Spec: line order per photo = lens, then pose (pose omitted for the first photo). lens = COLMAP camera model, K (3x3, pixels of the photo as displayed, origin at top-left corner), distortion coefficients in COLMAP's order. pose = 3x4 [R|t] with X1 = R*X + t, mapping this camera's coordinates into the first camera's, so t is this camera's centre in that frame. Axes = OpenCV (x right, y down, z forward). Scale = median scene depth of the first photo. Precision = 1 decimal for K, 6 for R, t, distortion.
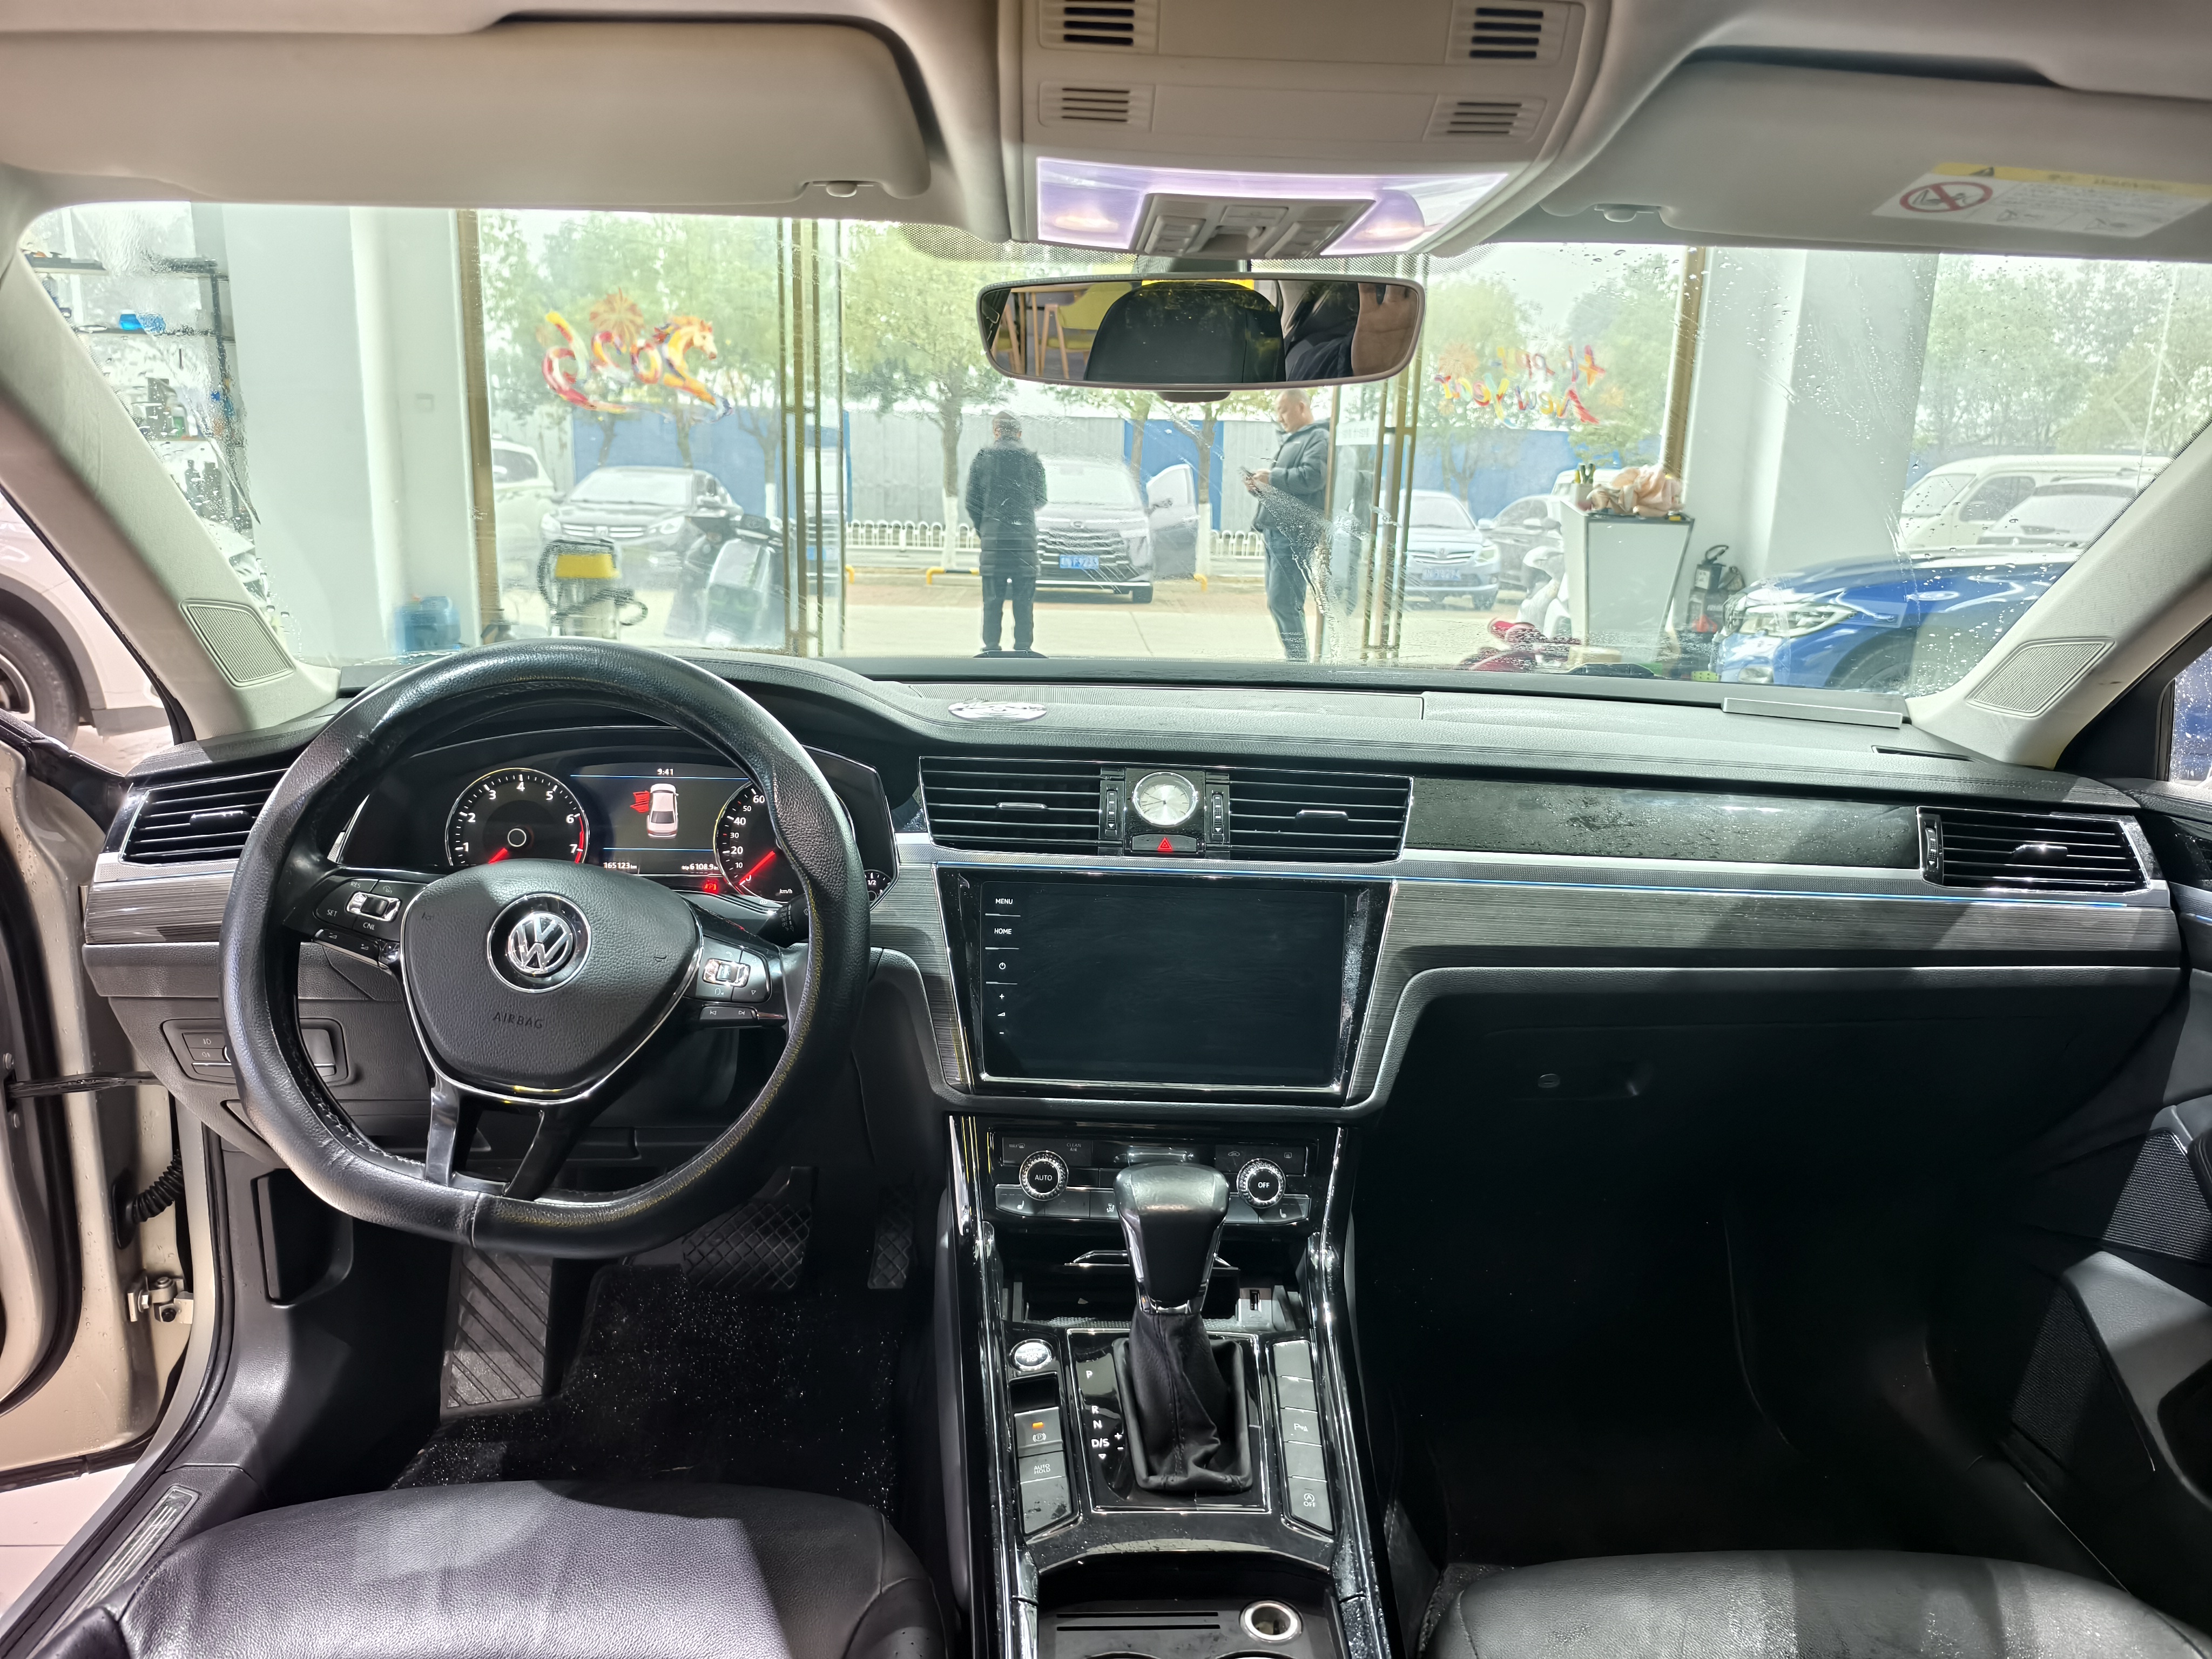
lens RADIAL K [[1529.9, 0, 1099.4], [0, 1529.9, 841.4], [0, 0, 1]] dist [-0.005368, -0.005504]
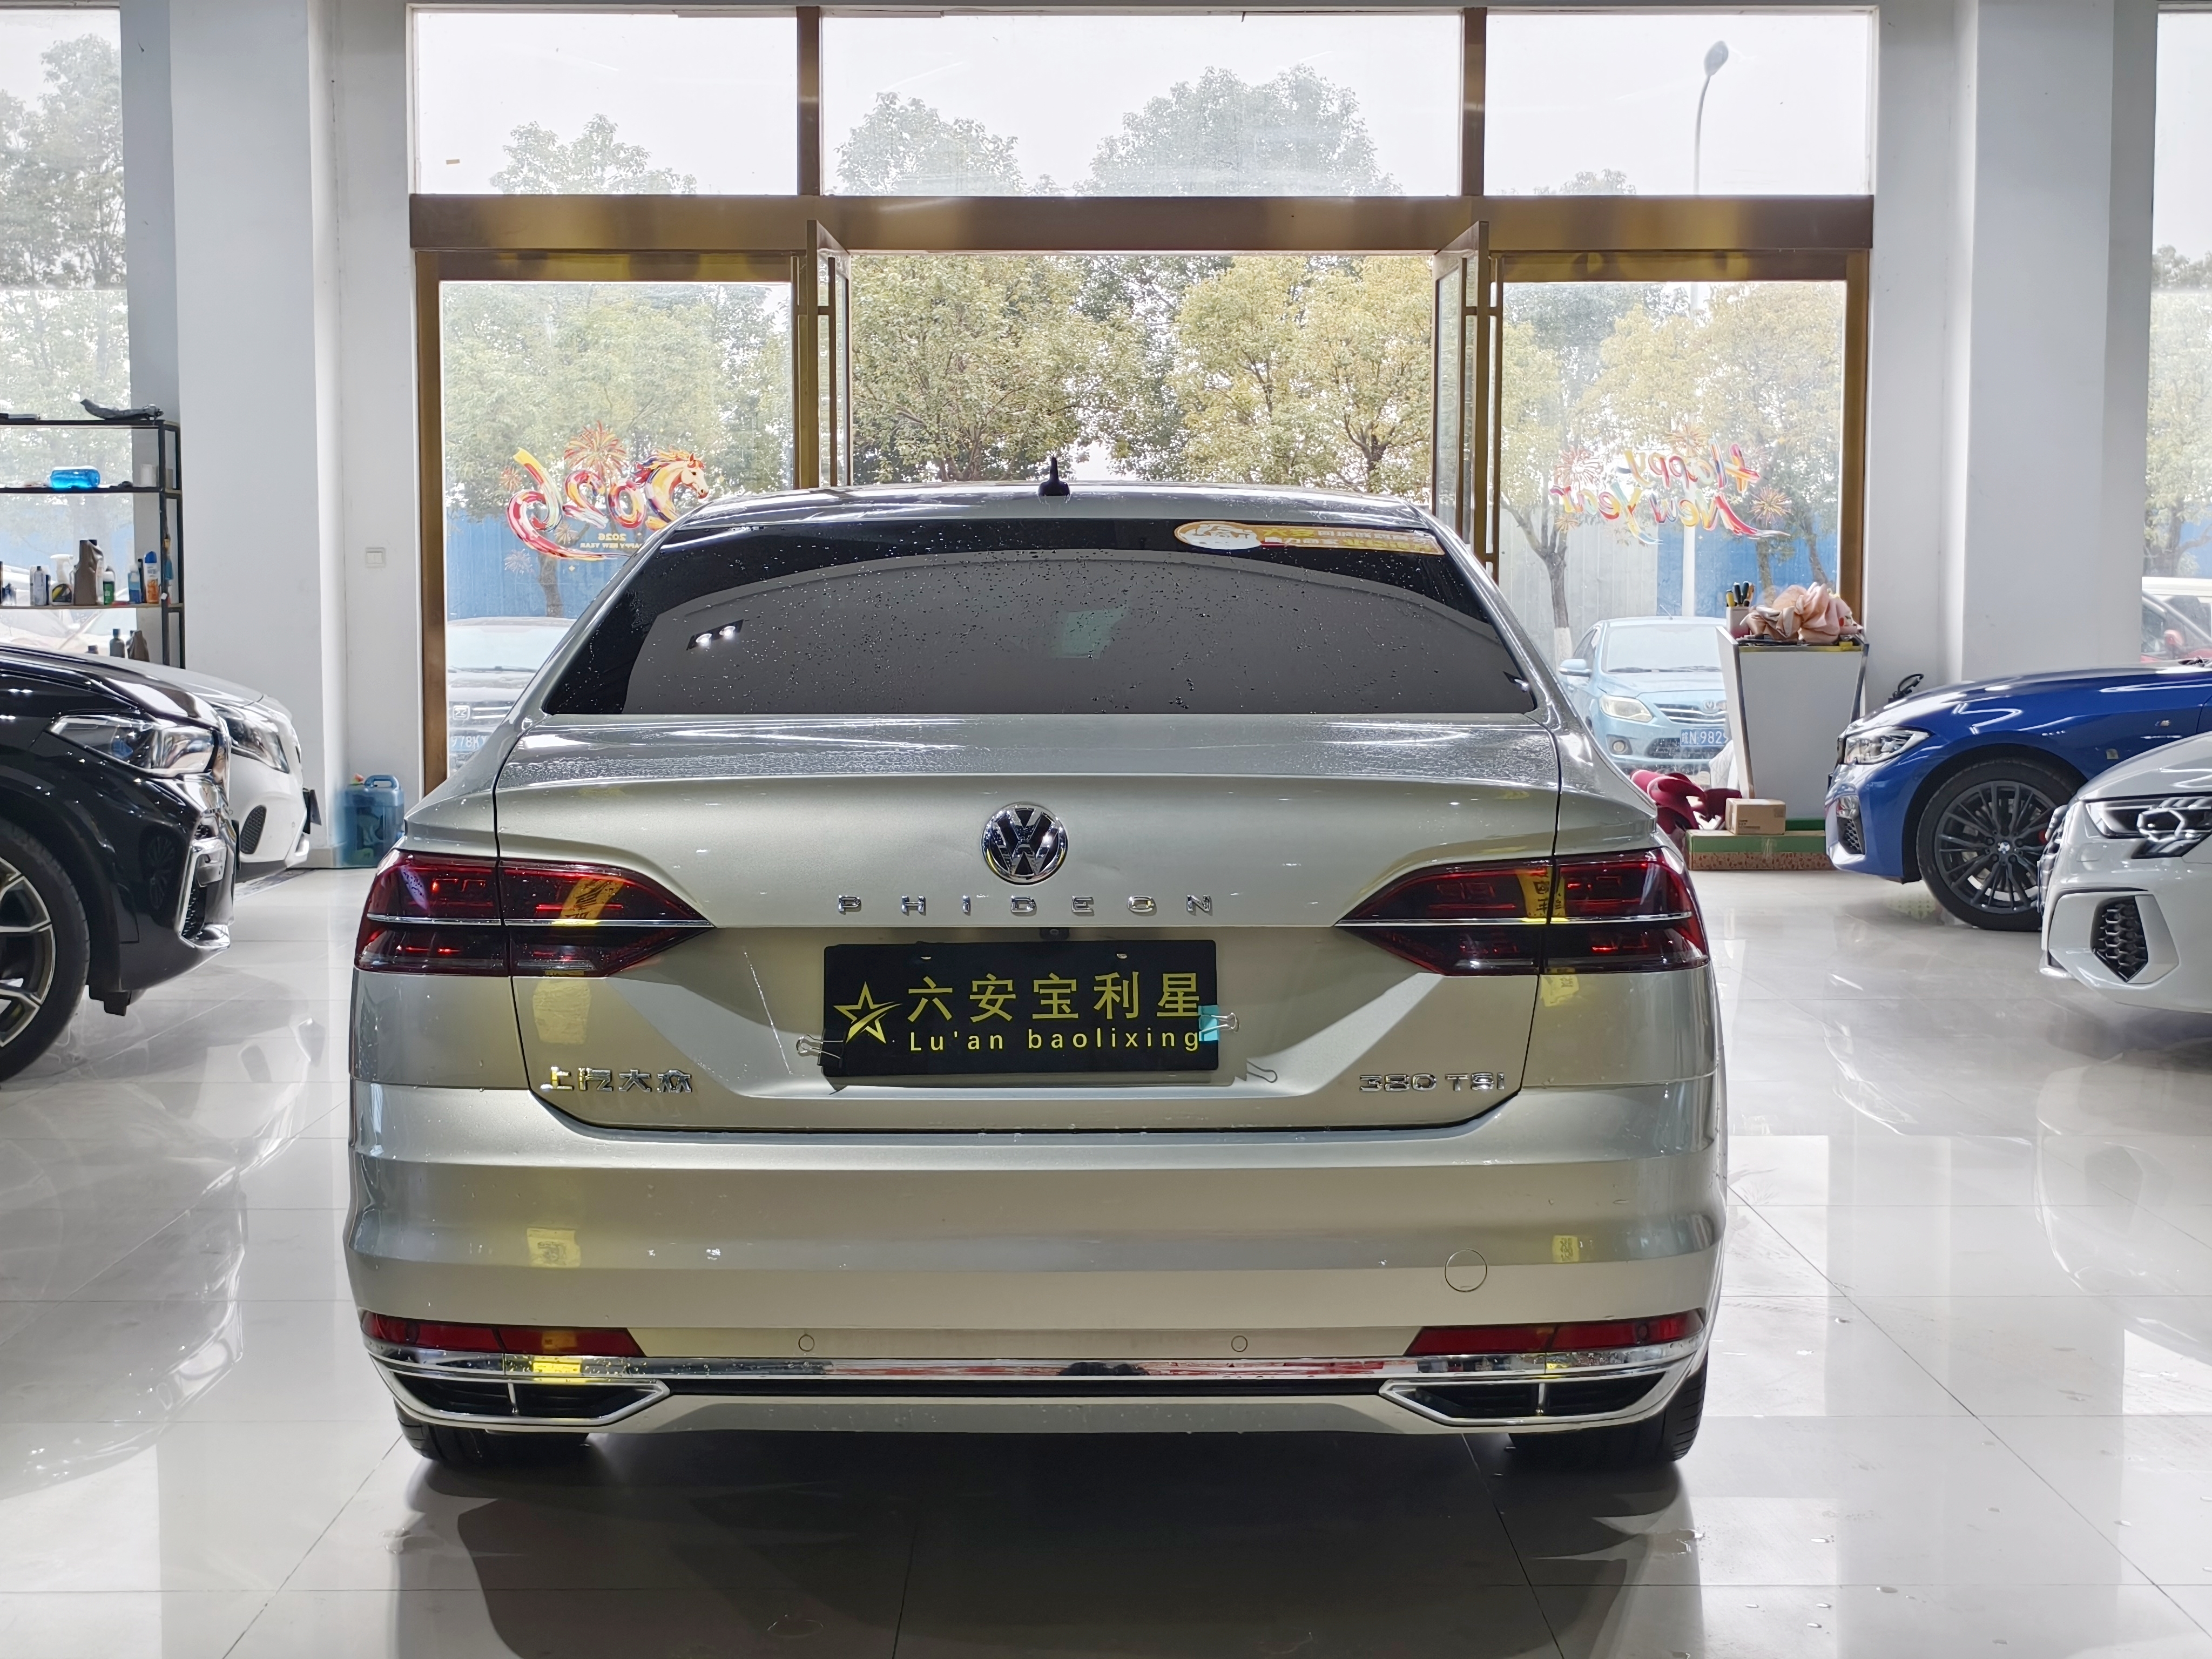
lens RADIAL K [[3357.6, 0, 1106.0], [0, 3357.6, 829.5], [0, 0, 1]] dist [-0.024166, 0.172745]
pose [[0.998548, -0.027269, -0.046449, 0.057976], [0.019181, 0.985868, -0.166424, 0.190494], [0.050330, 0.165292, 0.984960, -0.830533]]
